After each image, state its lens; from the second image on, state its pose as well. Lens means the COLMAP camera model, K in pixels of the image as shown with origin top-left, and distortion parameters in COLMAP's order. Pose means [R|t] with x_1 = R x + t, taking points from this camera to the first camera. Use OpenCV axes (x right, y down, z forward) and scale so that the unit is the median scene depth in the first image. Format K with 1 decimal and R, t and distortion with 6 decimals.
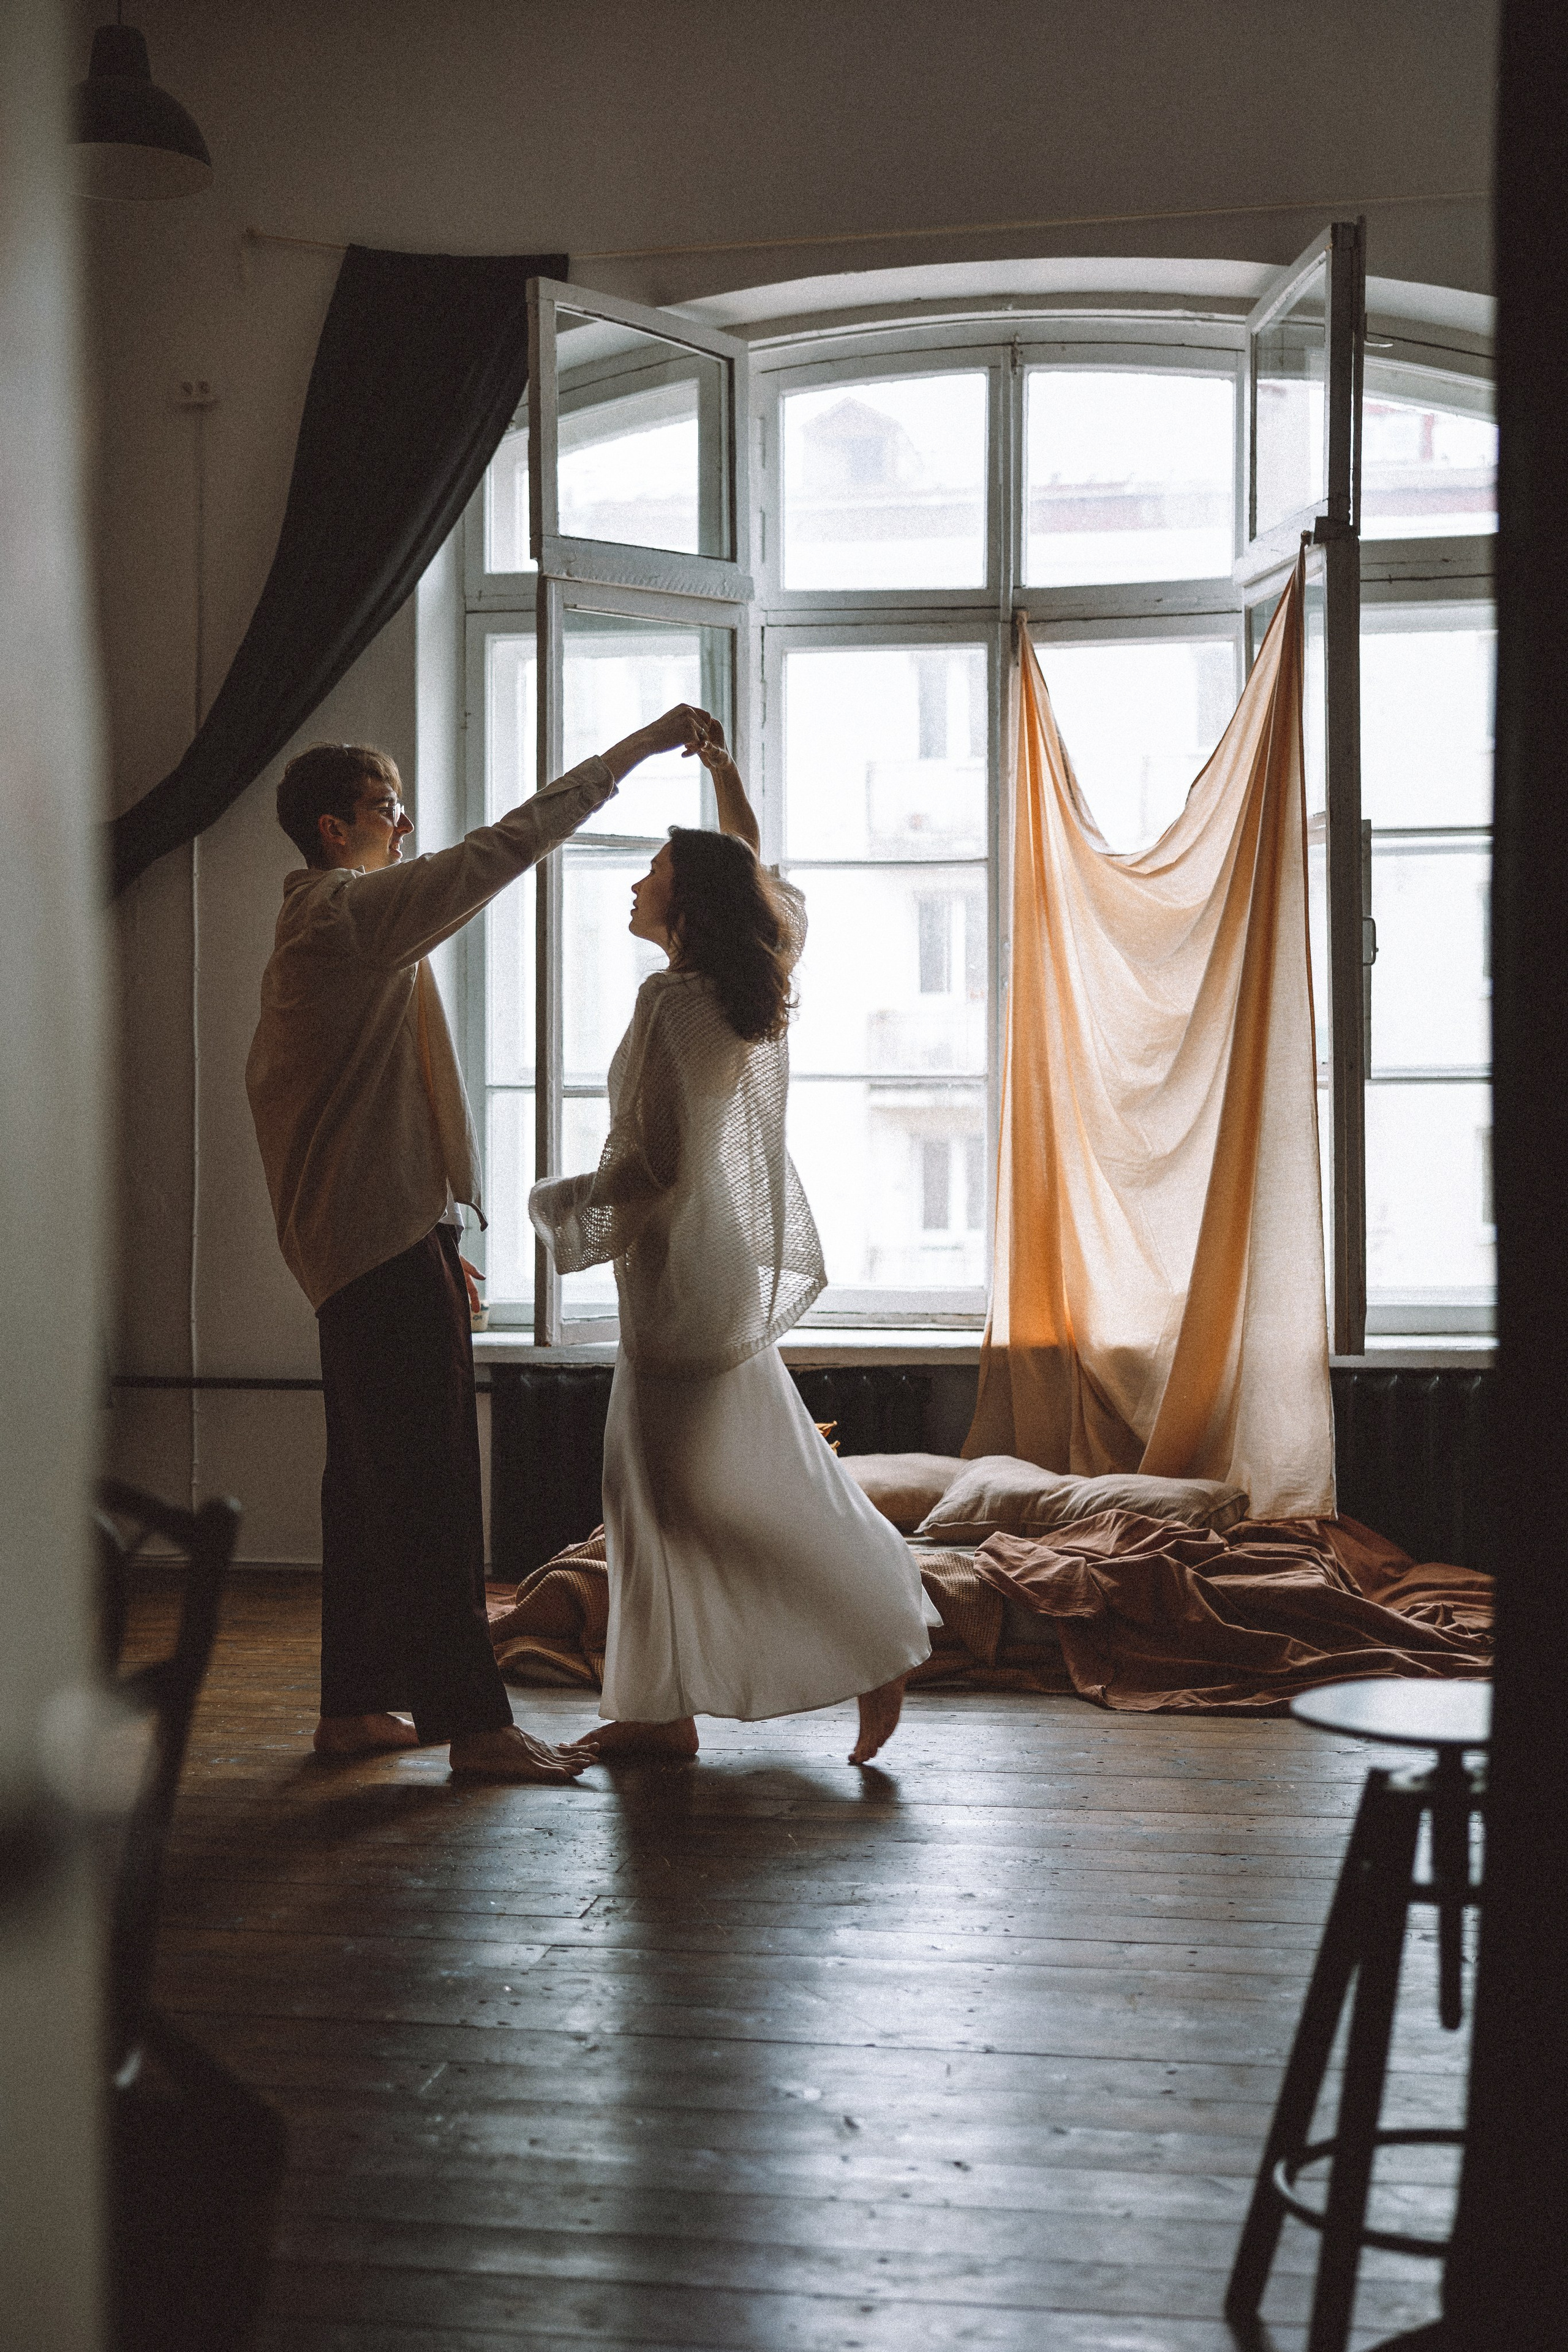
lens RADIAL K [[3048.8, 0, 784.2], [0, 3048.8, 1172.0], [0, 0, 1]] dist [0.213519, -1.541452]
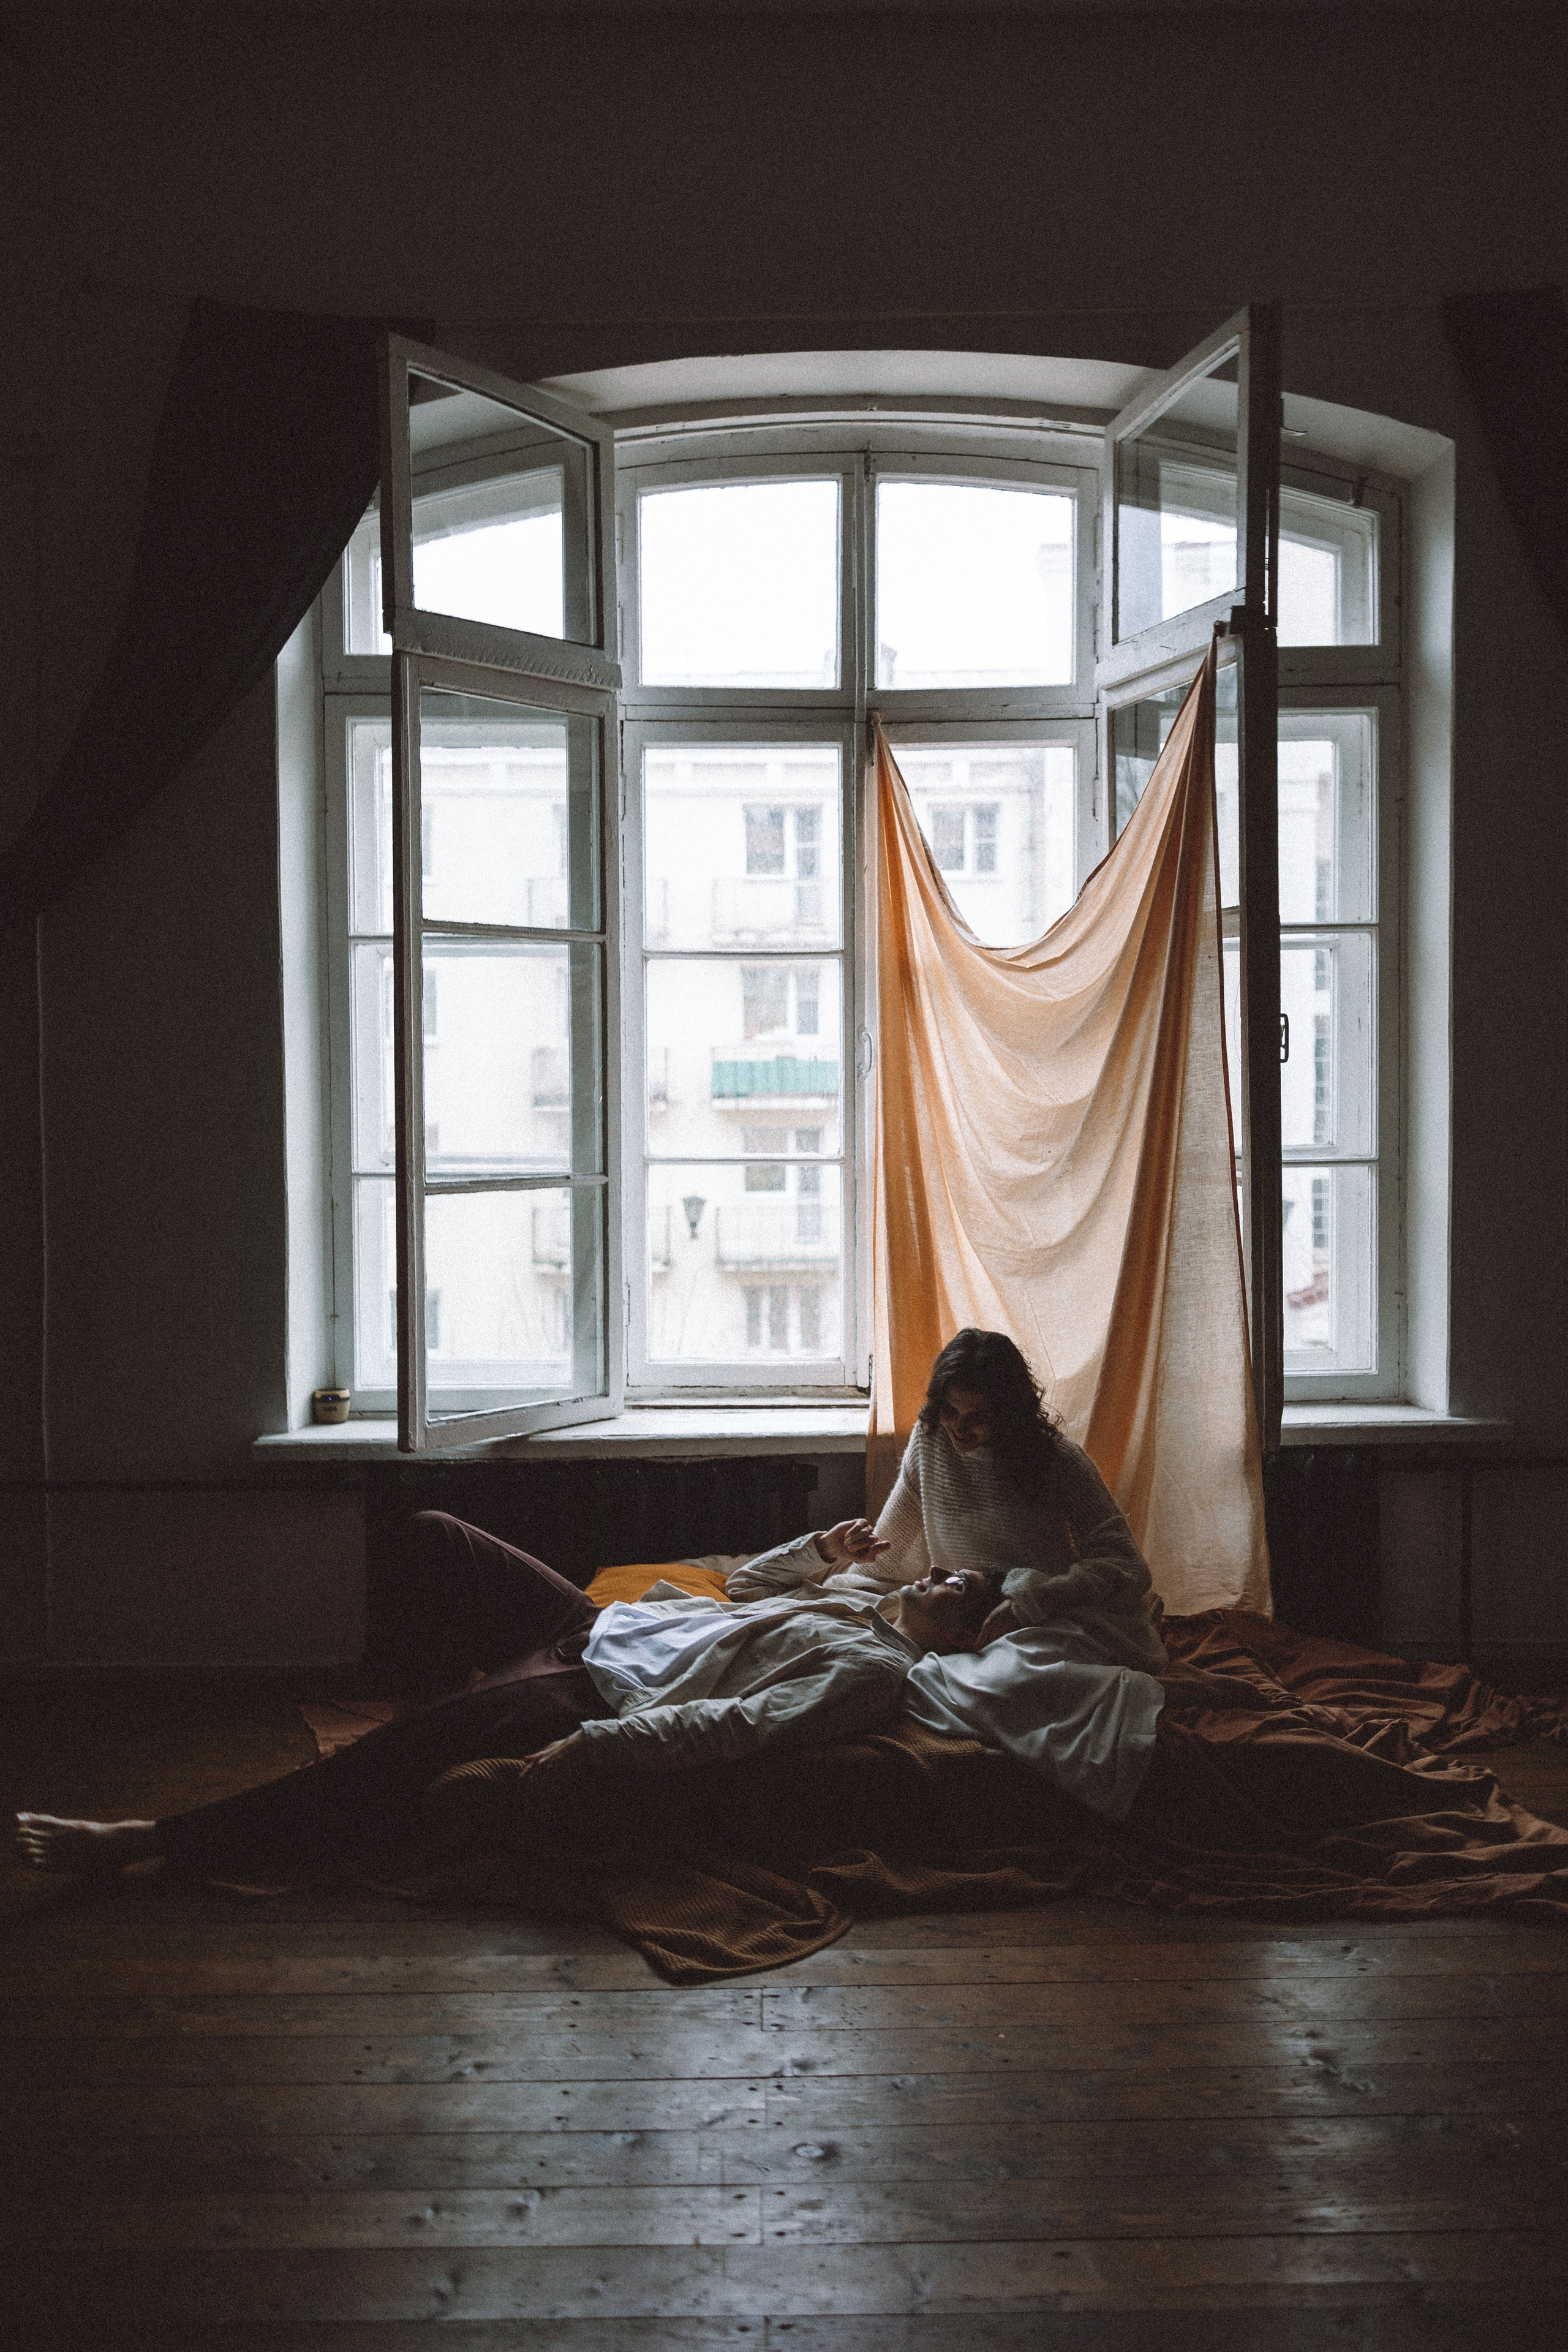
lens RADIAL K [[1867.5, 0, 780.2], [0, 1867.5, 1190.2], [0, 0, 1]] dist [-0.001471, -0.007323]
pose [[0.981506, -0.013649, 0.190946, -0.077614], [0.010212, 0.999768, 0.018970, -0.034196], [-0.191160, -0.016669, 0.981417, 0.388694]]
